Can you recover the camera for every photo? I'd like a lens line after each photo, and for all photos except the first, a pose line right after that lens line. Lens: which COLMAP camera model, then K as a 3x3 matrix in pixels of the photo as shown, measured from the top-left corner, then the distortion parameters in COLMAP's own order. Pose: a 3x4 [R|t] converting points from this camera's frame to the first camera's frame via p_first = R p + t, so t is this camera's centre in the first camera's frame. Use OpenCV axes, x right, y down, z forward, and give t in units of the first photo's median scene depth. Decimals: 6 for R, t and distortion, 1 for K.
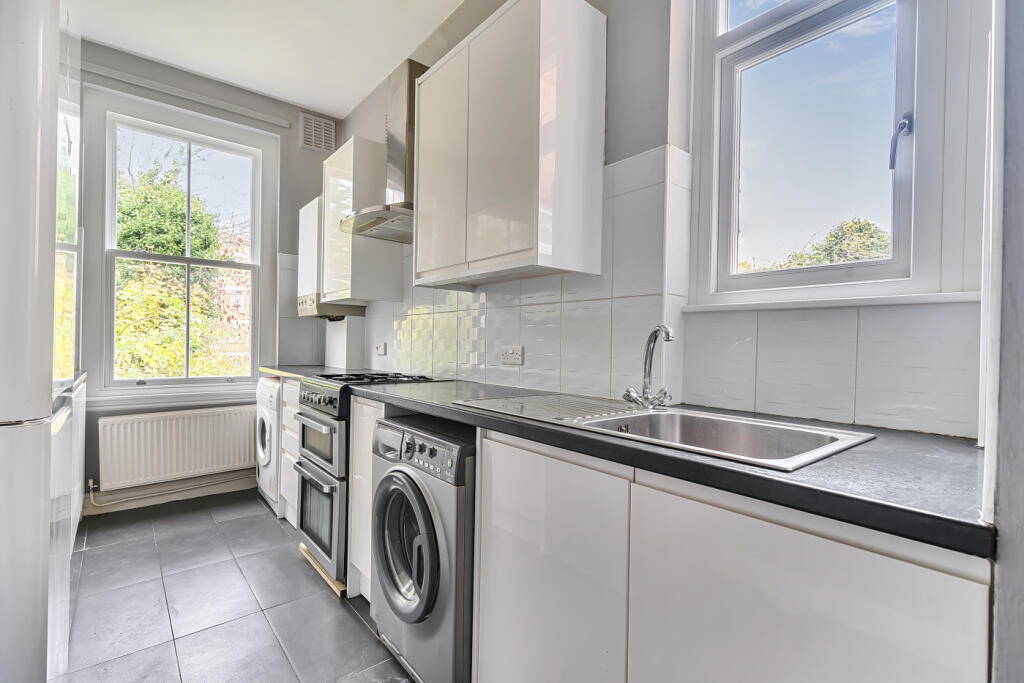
lens RADIAL K [[472.6, 0, 512.0], [0, 472.6, 341.5], [0, 0, 1]] dist [0.000780, 0.000104]
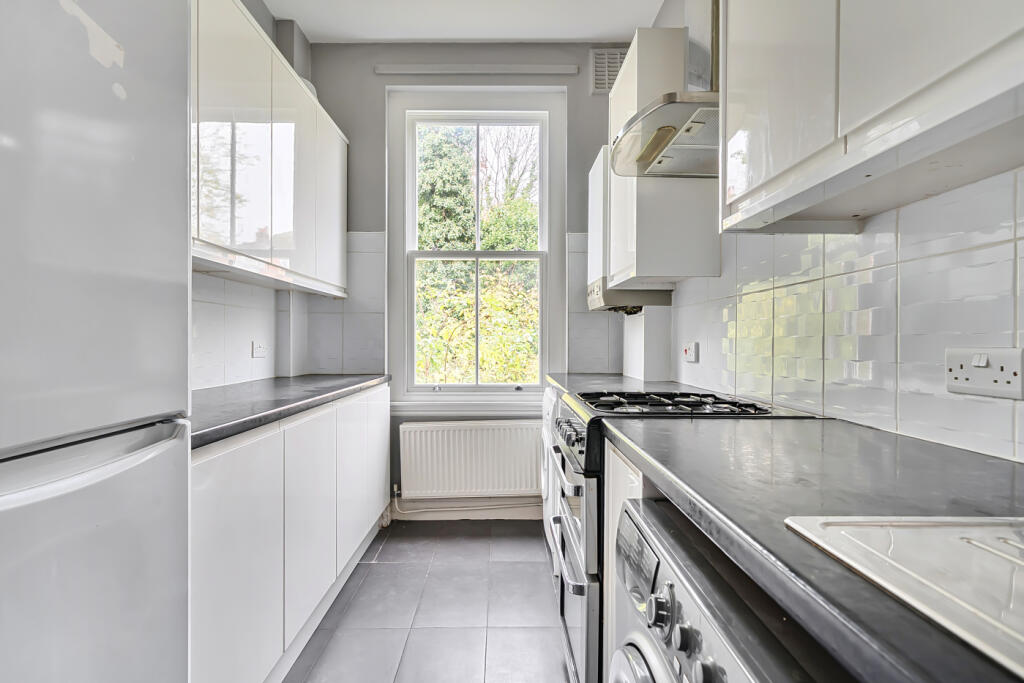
lens RADIAL K [[505.6, 0, 510.0], [0, 505.6, 345.3], [0, 0, 1]] dist [-0.003390, -0.000218]
pose [[0.769872, -0.009014, -0.638135, -0.024963], [0.013025, 0.999914, 0.001590, 0.001259], [0.638066, -0.009536, 0.769923, 0.309409]]
